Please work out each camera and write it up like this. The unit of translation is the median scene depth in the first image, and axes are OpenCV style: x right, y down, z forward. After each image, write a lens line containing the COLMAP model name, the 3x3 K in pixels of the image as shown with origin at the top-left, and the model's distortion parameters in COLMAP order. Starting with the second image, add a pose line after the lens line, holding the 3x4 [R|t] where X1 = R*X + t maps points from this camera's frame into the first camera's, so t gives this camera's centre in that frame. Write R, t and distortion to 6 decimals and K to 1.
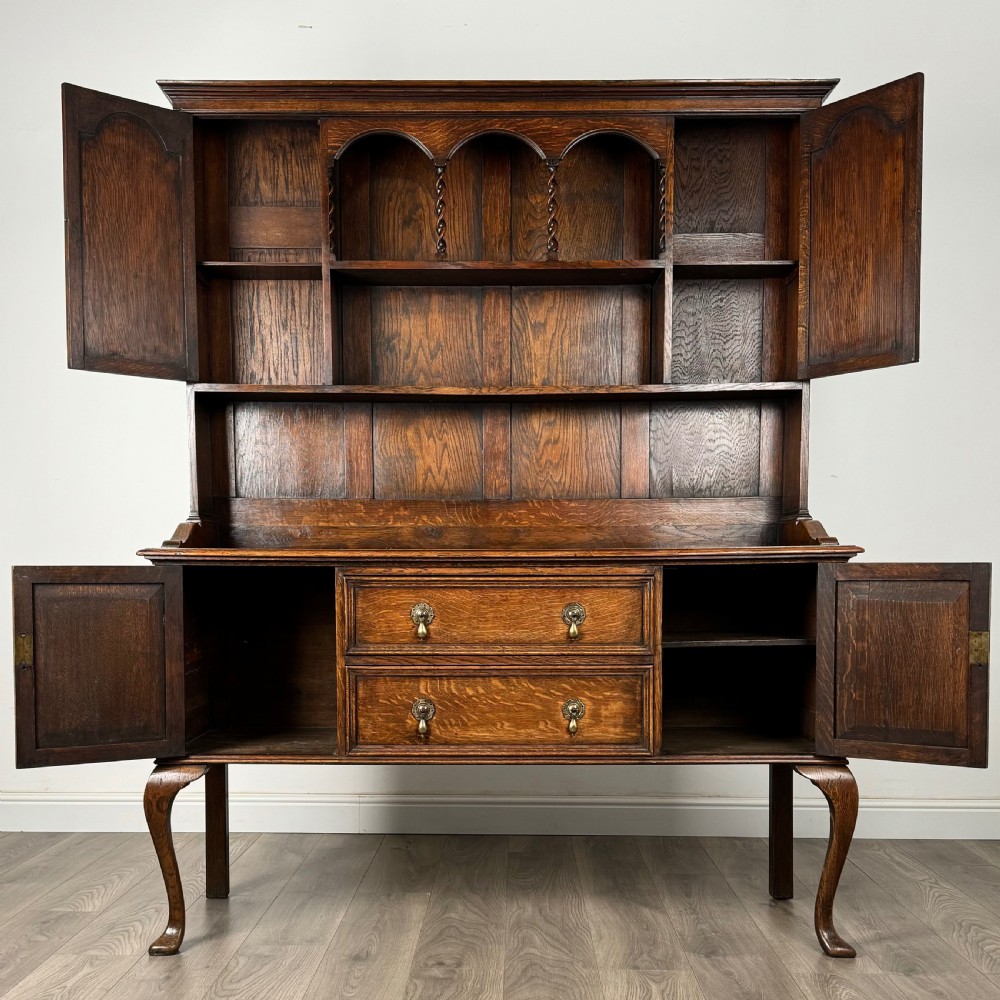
lens RADIAL K [[1155.9, 0, 475.9], [0, 1155.9, 595.7], [0, 0, 1]] dist [0.018606, 0.000000]
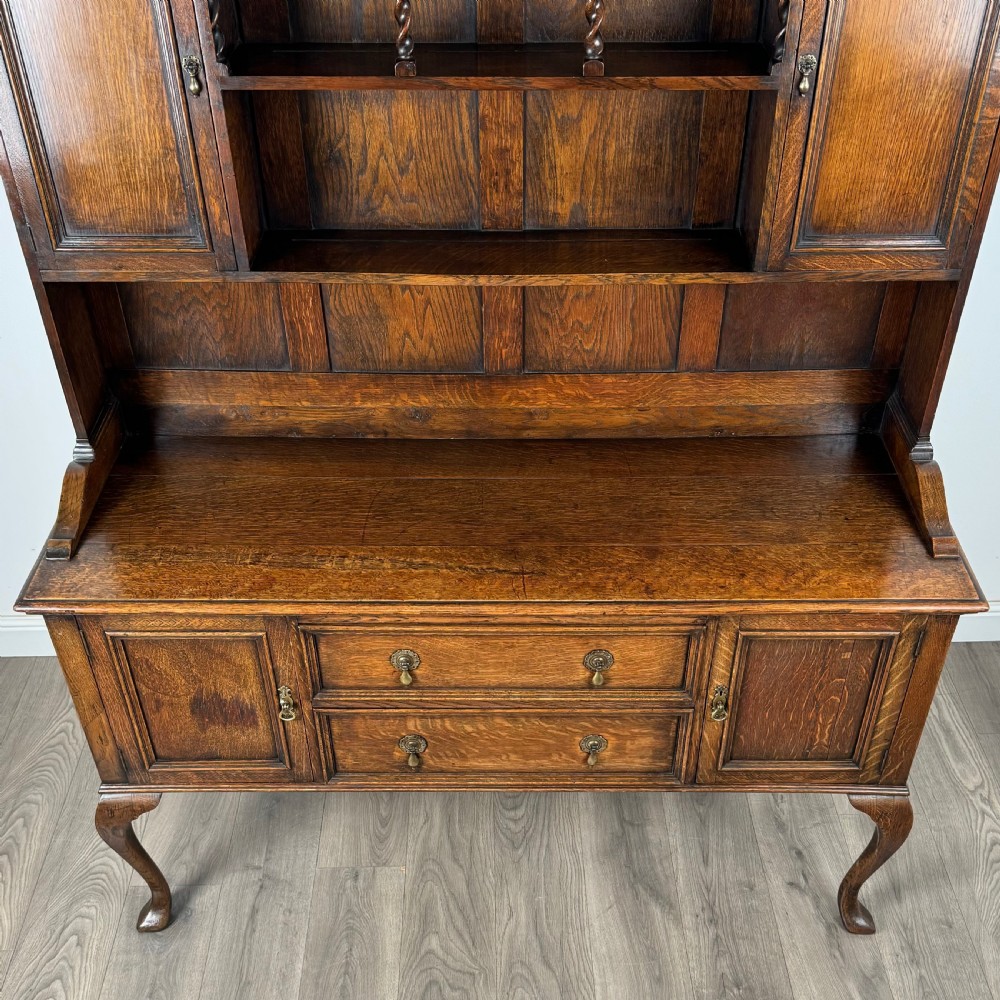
lens RADIAL K [[1205.3, 0, 520.5], [0, 1205.3, 623.1], [0, 0, 1]] dist [0.029150, 0.000000]
pose [[0.999843, -0.006883, 0.016331, 0.017691], [-0.004835, 0.780609, 0.625002, -0.494414], [-0.017050, -0.624982, 0.780453, 0.365233]]
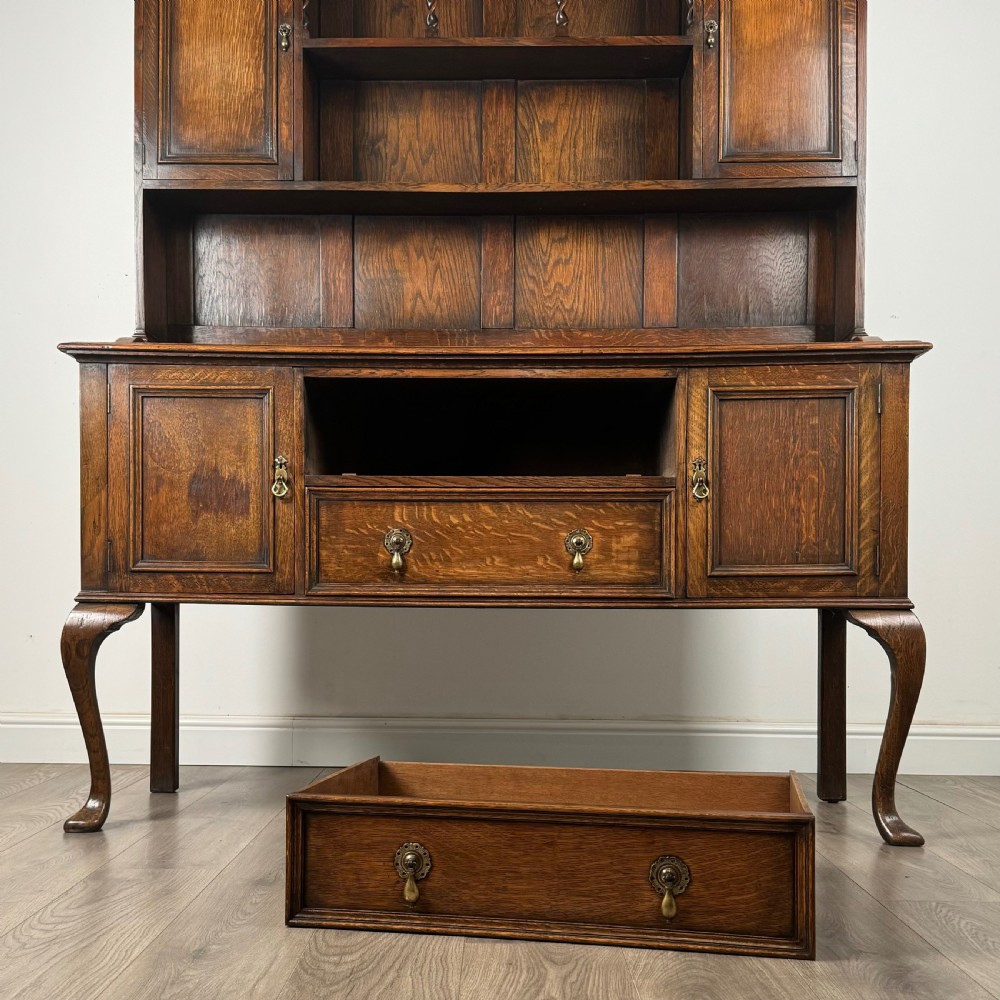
lens RADIAL K [[1223.3, 0, 484.2], [0, 1223.3, 567.5], [0, 0, 1]] dist [0.021005, 0.000000]
pose [[0.999635, 0.009534, -0.025271, 0.037735], [-0.010394, 0.999363, -0.034131, 0.142306], [0.024929, 0.034382, 0.999098, 0.118443]]
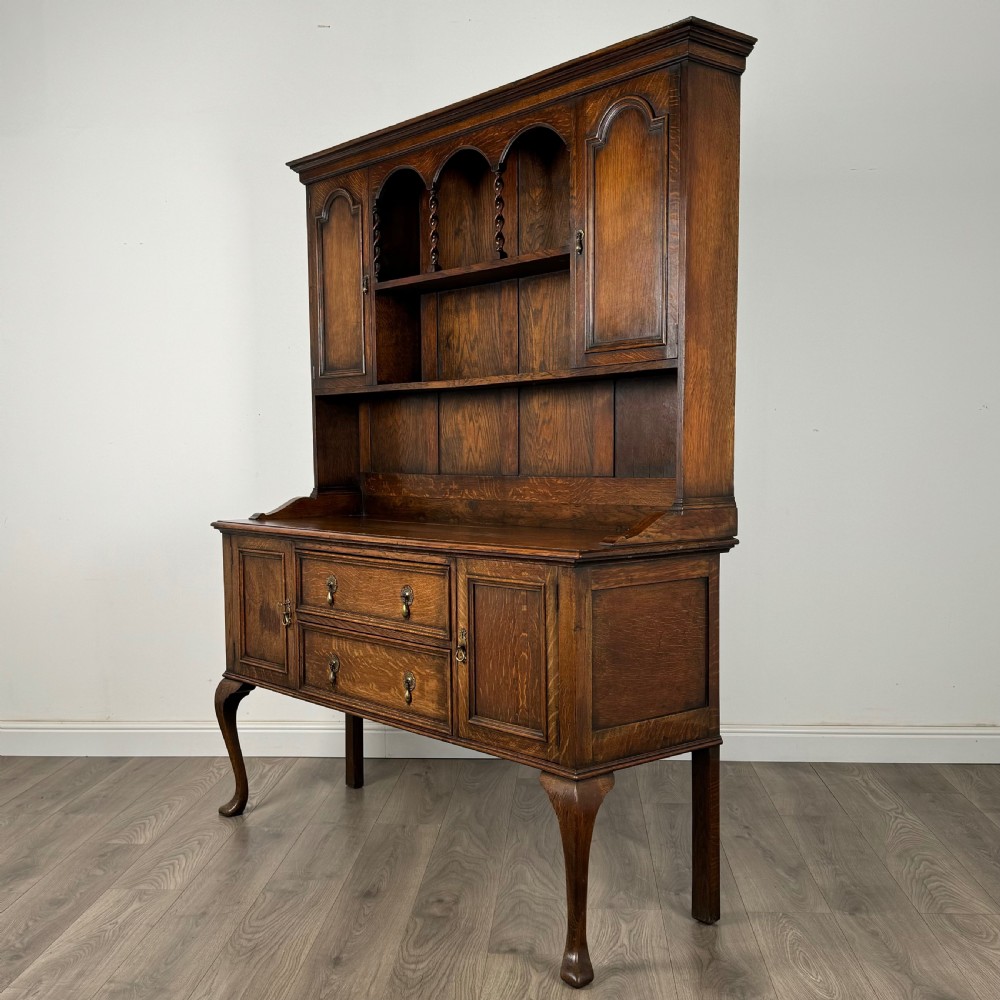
lens RADIAL K [[1155.9, 0, 482.0], [0, 1155.9, 474.3], [0, 0, 1]] dist [0.147797, 0.000000]
pose [[0.662325, 0.011641, -0.749126, 0.936088], [-0.009737, 0.999929, 0.006929, -0.105779], [0.749153, 0.002705, 0.662391, 0.298829]]
